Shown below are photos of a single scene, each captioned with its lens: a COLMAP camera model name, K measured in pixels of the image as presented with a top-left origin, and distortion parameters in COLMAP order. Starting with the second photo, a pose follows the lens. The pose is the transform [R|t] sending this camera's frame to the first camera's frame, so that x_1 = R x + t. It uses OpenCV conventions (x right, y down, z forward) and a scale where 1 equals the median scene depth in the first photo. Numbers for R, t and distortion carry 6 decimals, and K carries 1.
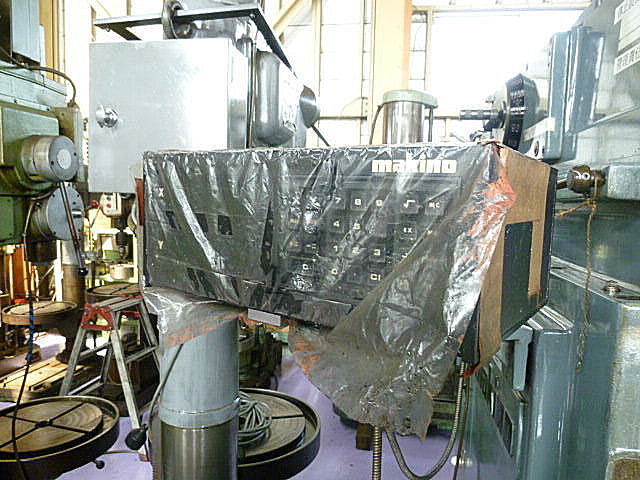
lens RADIAL K [[476.0, 0, 320.0], [0, 476.0, 240.0], [0, 0, 1]] dist [-0.000275, -0.000130]
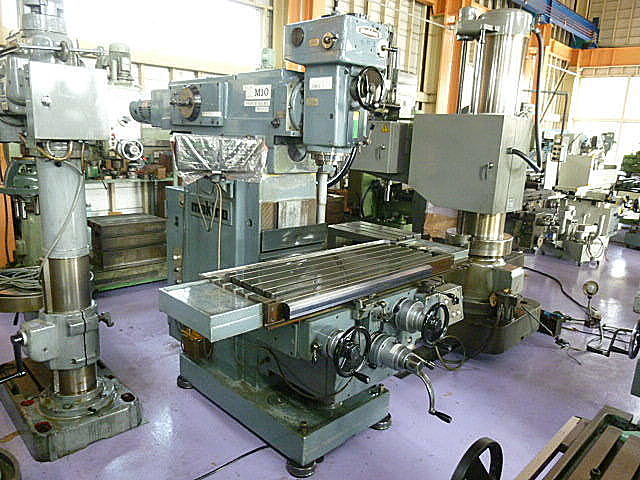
lens RADIAL K [[476.0, 0, 320.0], [0, 476.0, 240.0], [0, 0, 1]] dist [-0.000275, -0.000130]
pose [[0.586353, -0.183910, 0.788903, -2.055159], [0.045651, 0.979841, 0.194493, -0.032896], [-0.808769, -0.078027, 0.582928, -1.615463]]
